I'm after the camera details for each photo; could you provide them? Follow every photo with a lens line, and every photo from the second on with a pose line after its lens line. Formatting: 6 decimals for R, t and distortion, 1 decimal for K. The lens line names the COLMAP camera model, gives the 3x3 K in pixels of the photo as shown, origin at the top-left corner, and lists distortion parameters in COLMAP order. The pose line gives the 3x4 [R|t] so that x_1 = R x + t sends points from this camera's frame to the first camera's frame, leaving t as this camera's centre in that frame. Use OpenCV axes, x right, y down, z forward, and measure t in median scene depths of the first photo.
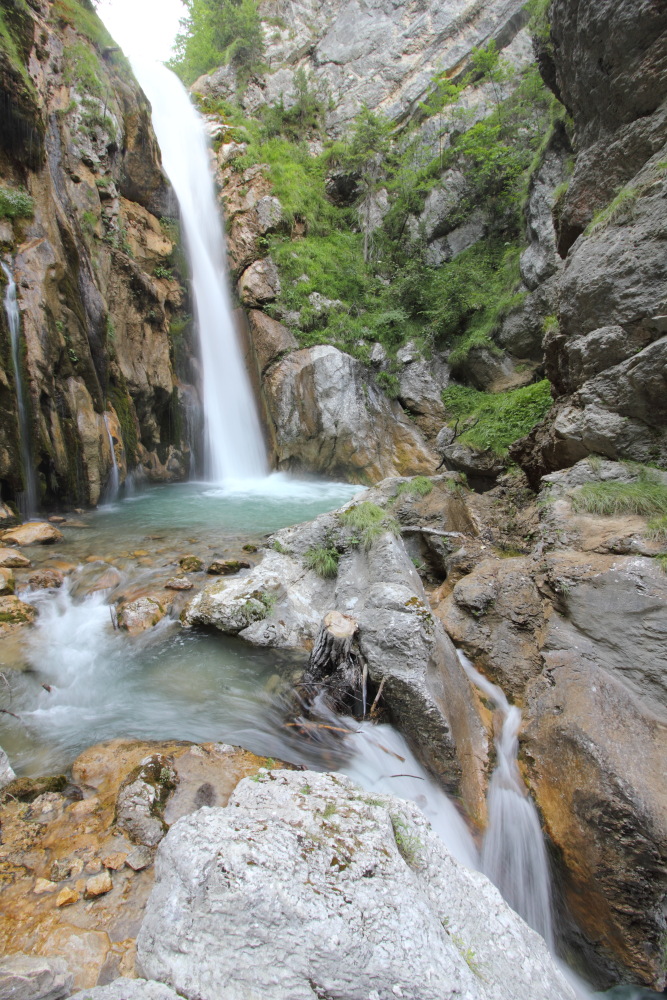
lens RADIAL K [[462.7, 0, 333.5], [0, 462.7, 500.0], [0, 0, 1]] dist [-0.005548, -0.010398]
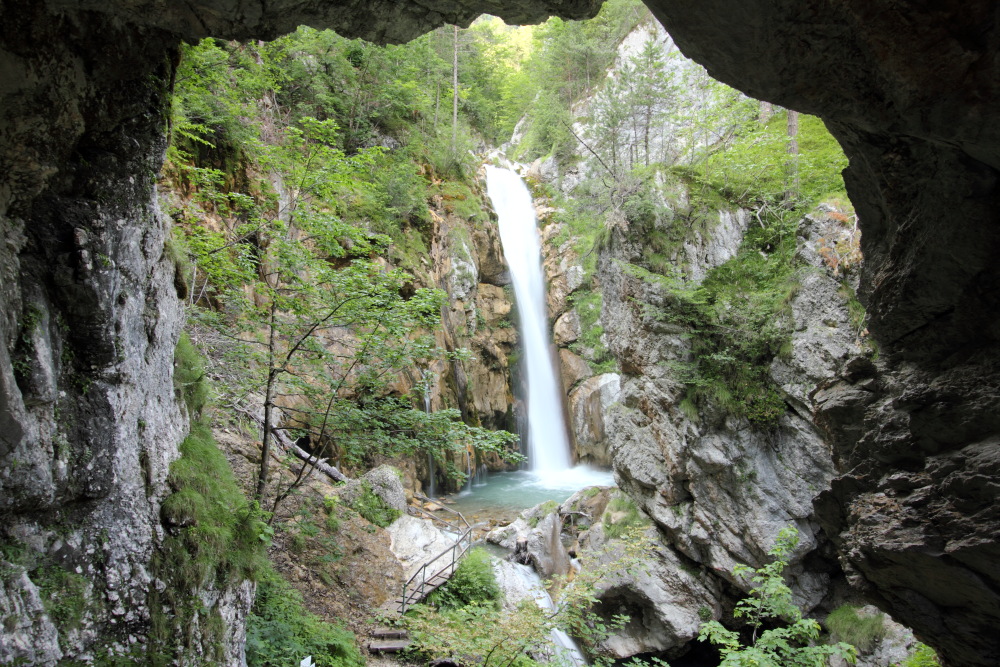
lens RADIAL K [[688.9, 0, 500.0], [0, 688.9, 333.5], [0, 0, 1]] dist [-0.000274, -0.000024]
pose [[0.914509, -0.051116, -0.401322, 0.715797], [-0.020009, 0.985057, -0.171061, -0.129180], [0.404070, 0.164467, 0.899821, -1.406264]]
